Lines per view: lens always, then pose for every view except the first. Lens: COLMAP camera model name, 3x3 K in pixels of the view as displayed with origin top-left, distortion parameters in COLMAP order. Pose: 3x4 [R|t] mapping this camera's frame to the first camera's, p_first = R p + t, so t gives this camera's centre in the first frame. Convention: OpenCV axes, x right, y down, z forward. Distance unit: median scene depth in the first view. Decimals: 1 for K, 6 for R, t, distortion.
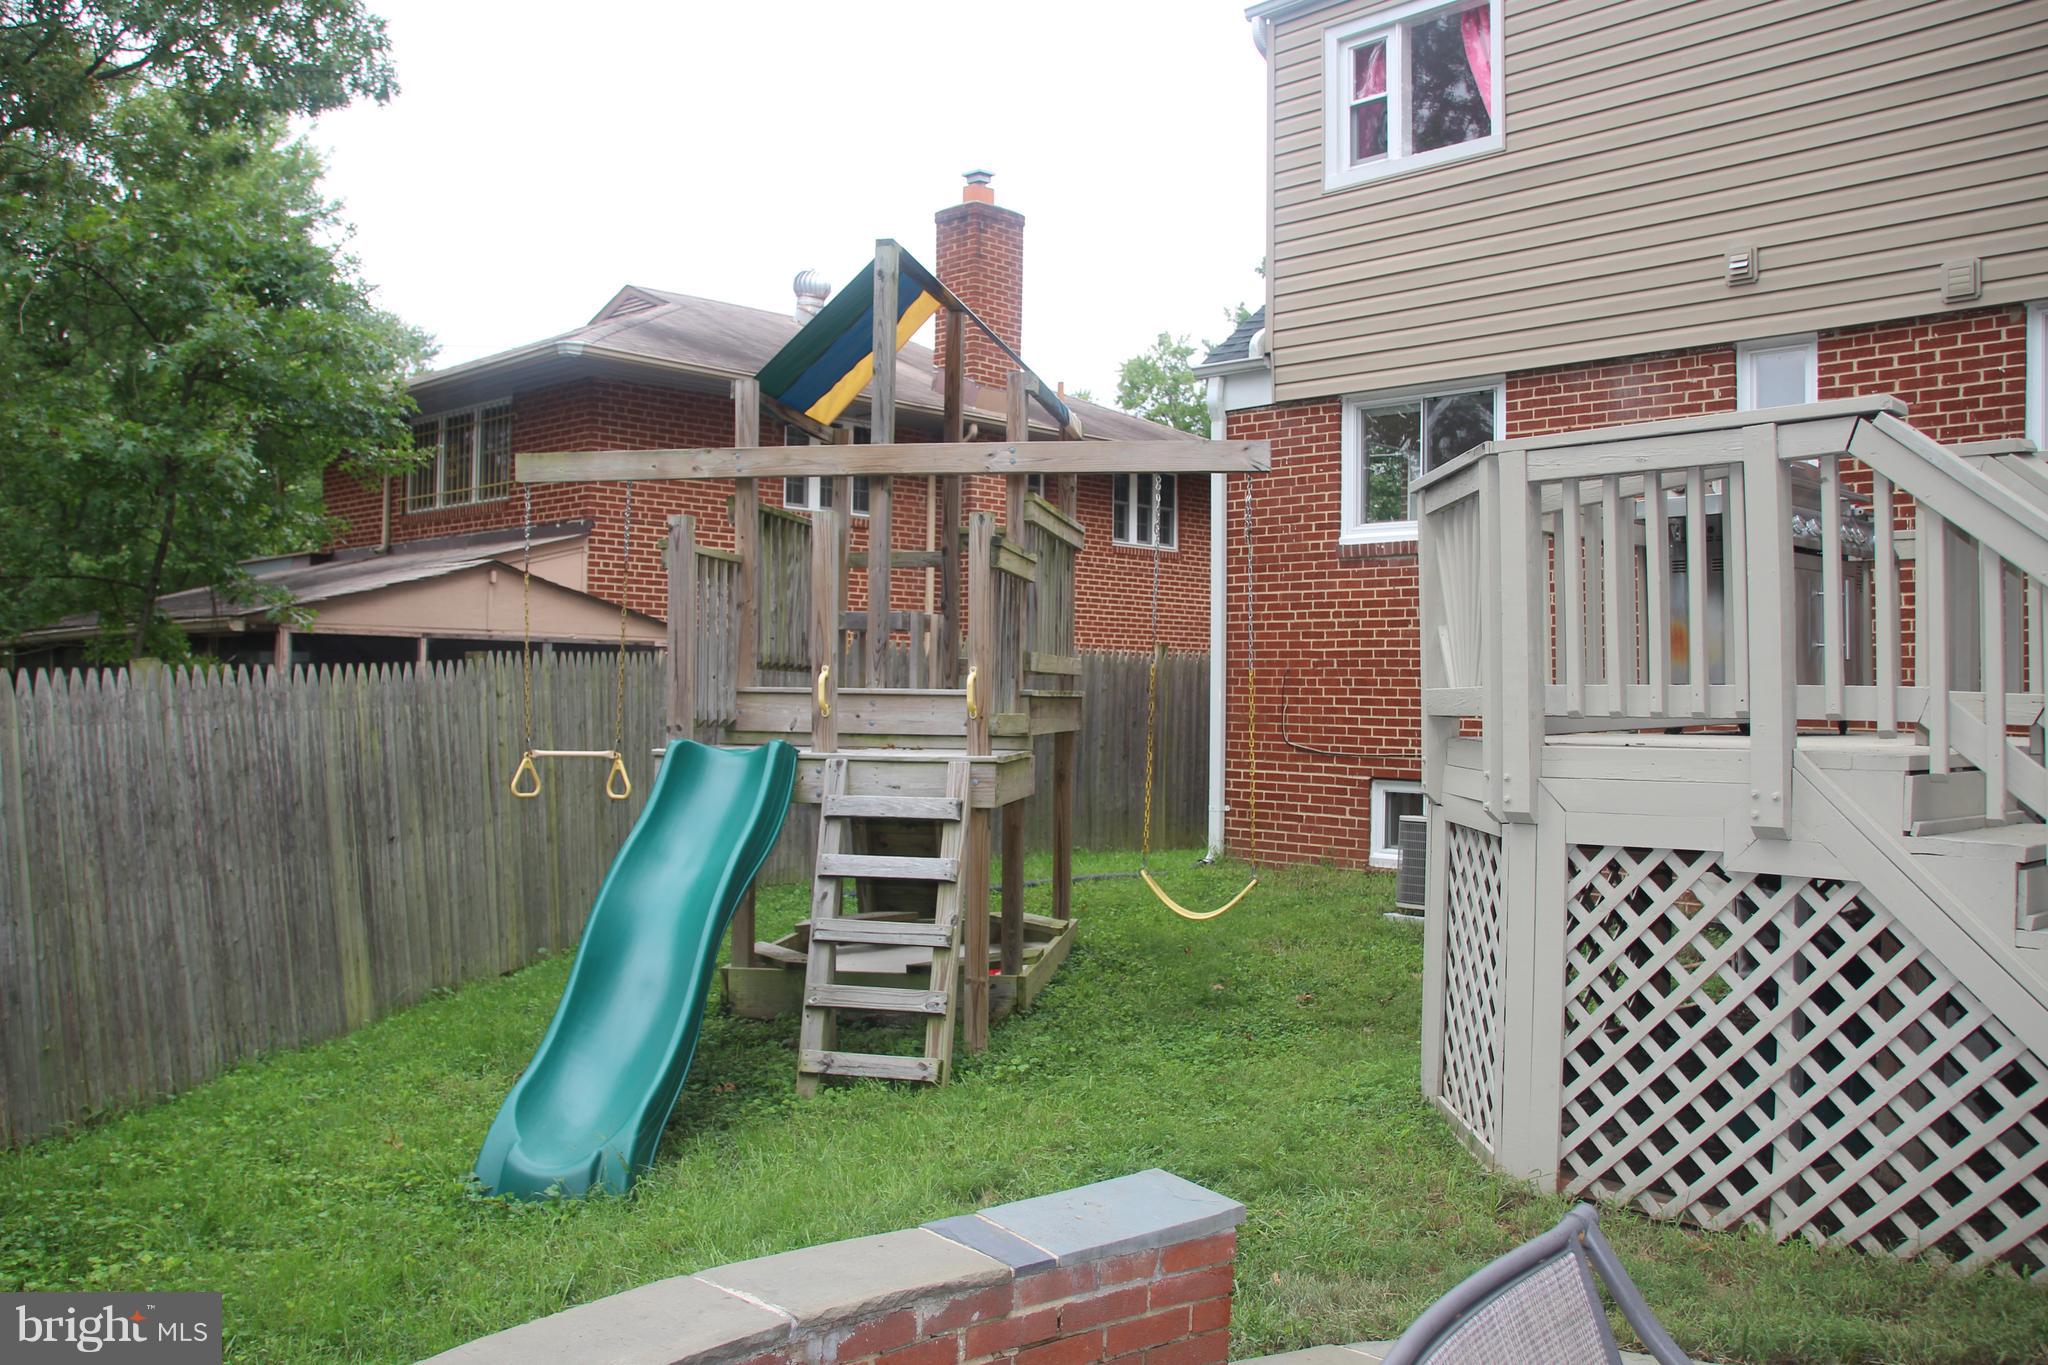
lens RADIAL K [[1744.5, 0, 1033.8], [0, 1744.5, 698.9], [0, 0, 1]] dist [-0.136496, 0.100870]
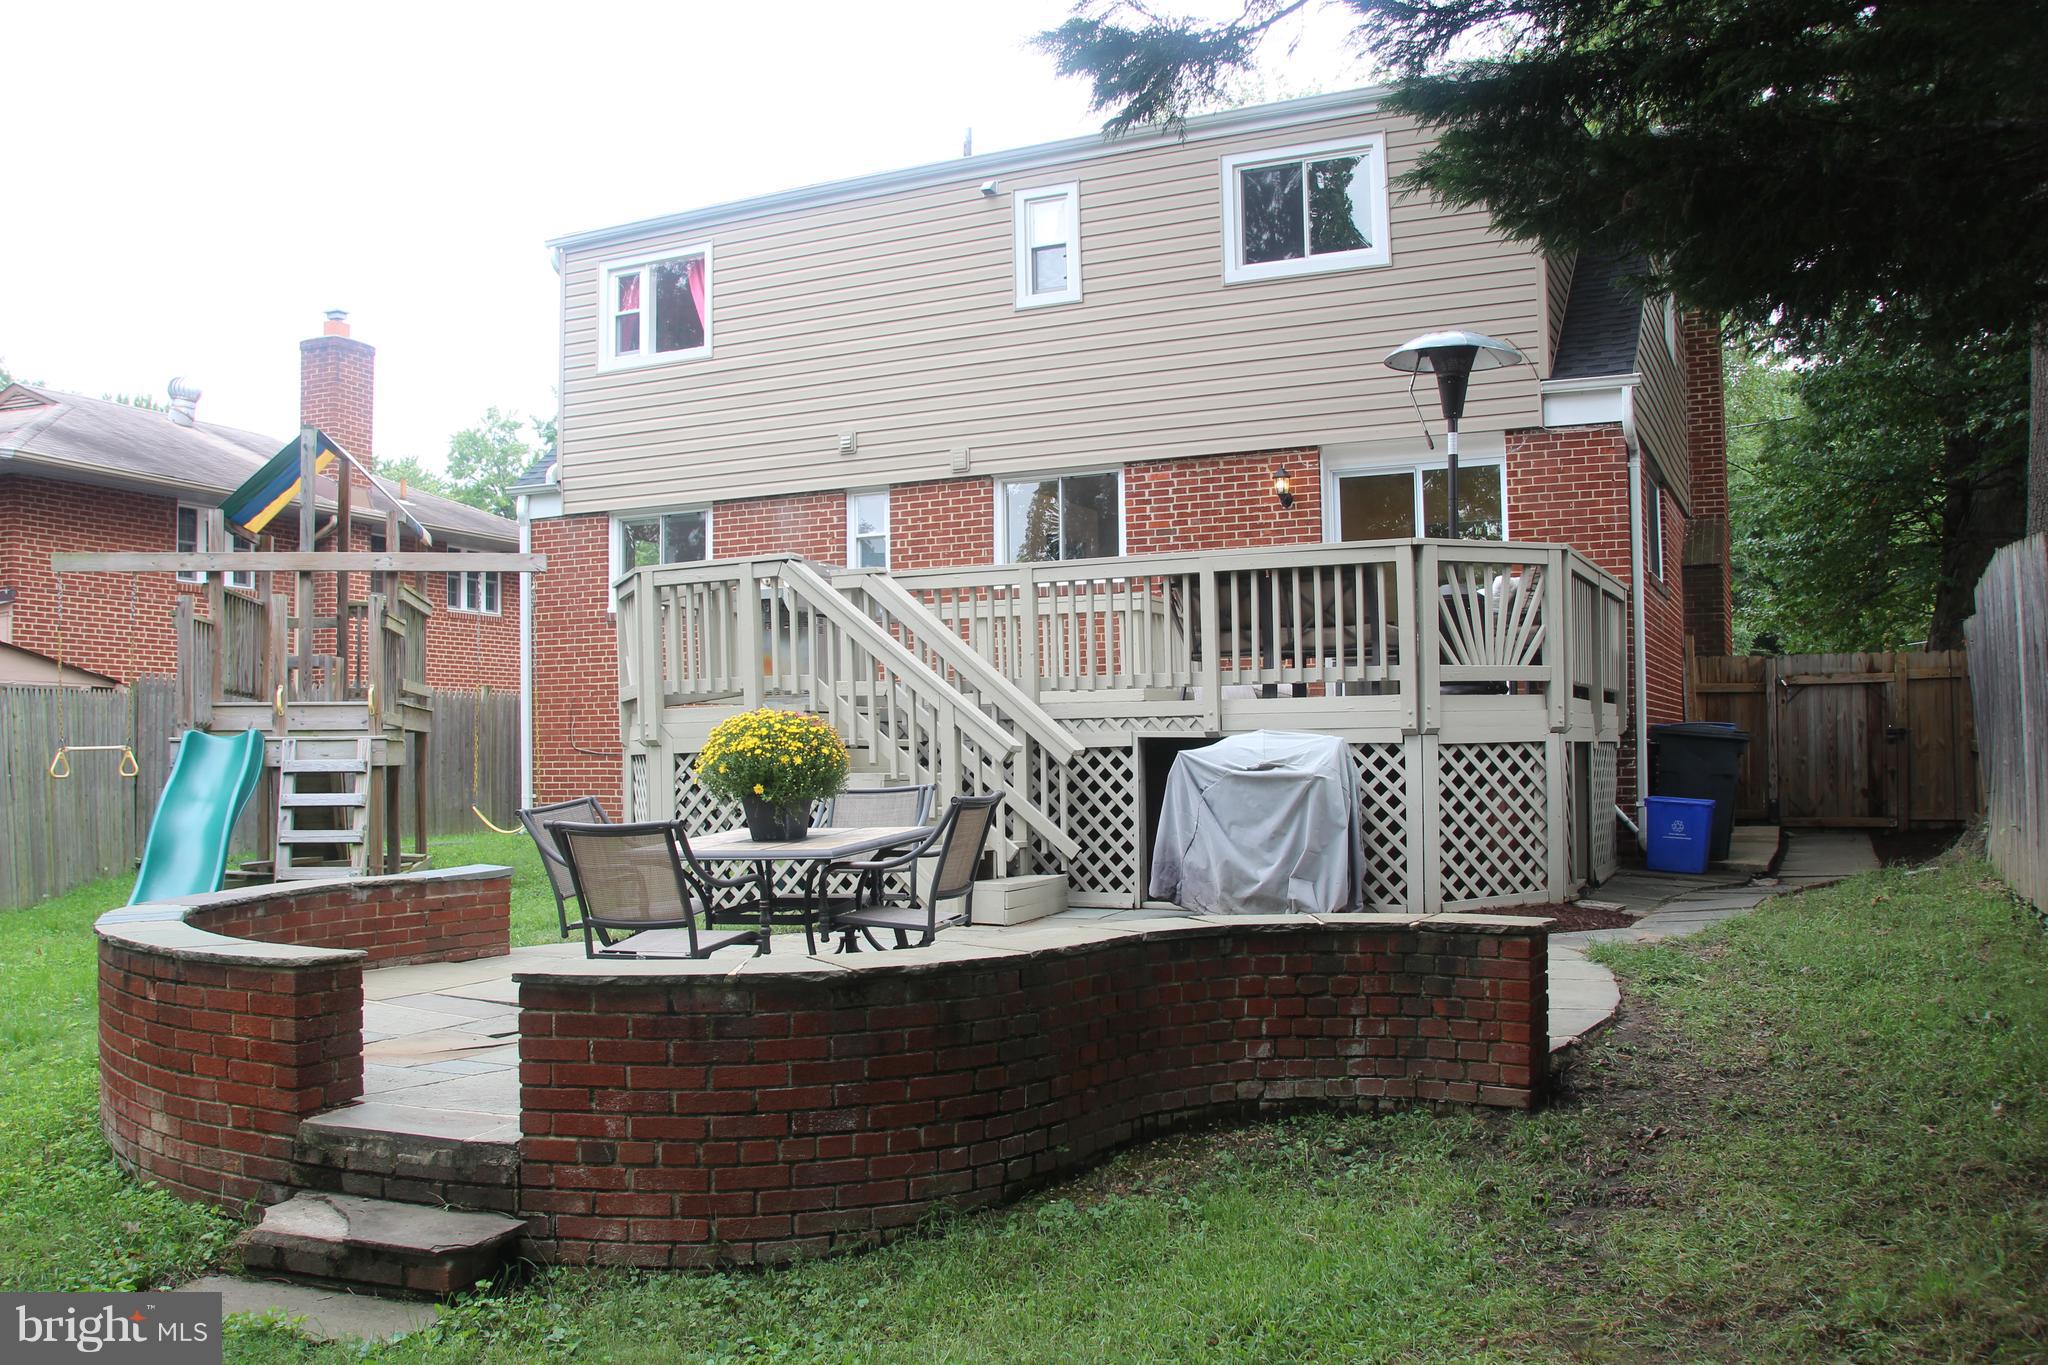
lens RADIAL K [[1744.5, 0, 1021.1], [0, 1744.5, 676.3], [0, 0, 1]] dist [-0.136496, 0.100870]
pose [[0.932270, -0.009021, 0.361650, -0.035307], [0.026642, 0.998686, -0.043767, 0.046849], [-0.360780, 0.050438, 0.931286, -0.592984]]
